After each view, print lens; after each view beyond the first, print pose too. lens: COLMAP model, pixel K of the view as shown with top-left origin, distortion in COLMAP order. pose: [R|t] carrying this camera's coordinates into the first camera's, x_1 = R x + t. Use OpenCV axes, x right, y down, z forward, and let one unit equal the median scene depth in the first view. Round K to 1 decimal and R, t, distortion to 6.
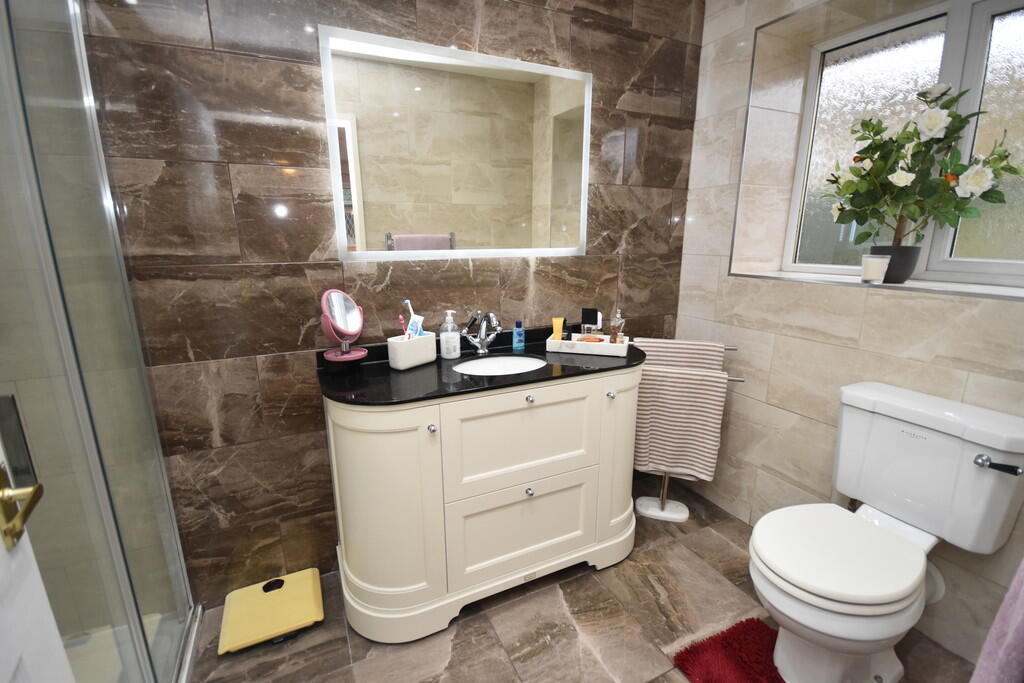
lens RADIAL K [[453.8, 0, 512.0], [0, 453.8, 341.5], [0, 0, 1]] dist [0.000786, -0.000397]
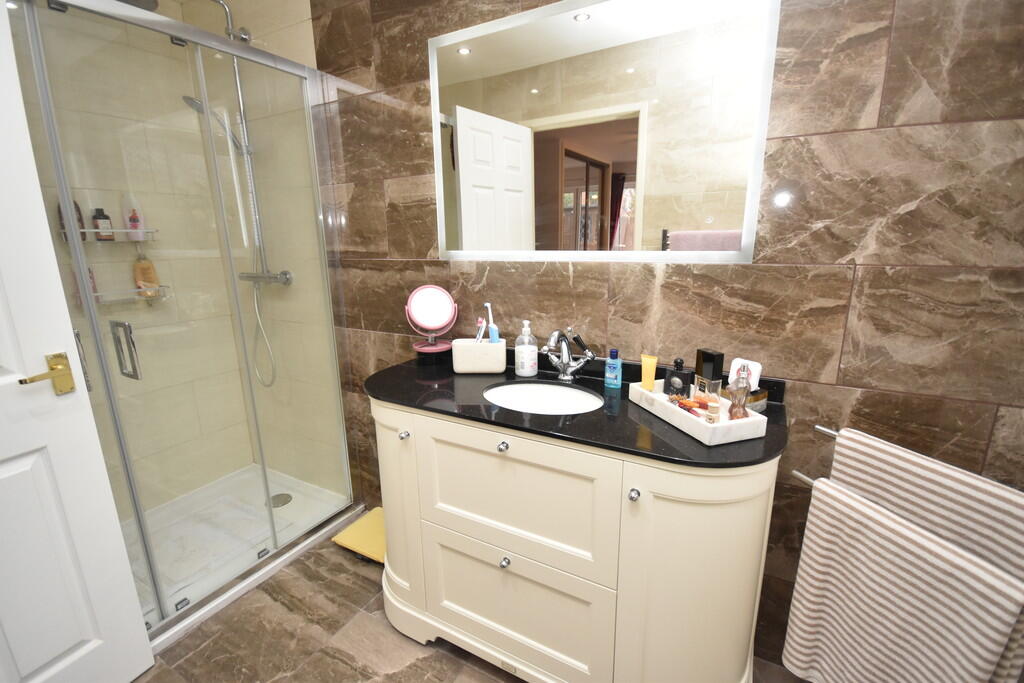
lens RADIAL K [[453.8, 0, 512.0], [0, 453.8, 341.5], [0, 0, 1]] dist [0.000786, -0.000397]
pose [[0.568710, 0.178552, -0.802925, 0.518824], [-0.172418, 0.980346, 0.095884, -0.101739], [0.804265, 0.083909, 0.588318, 0.445720]]
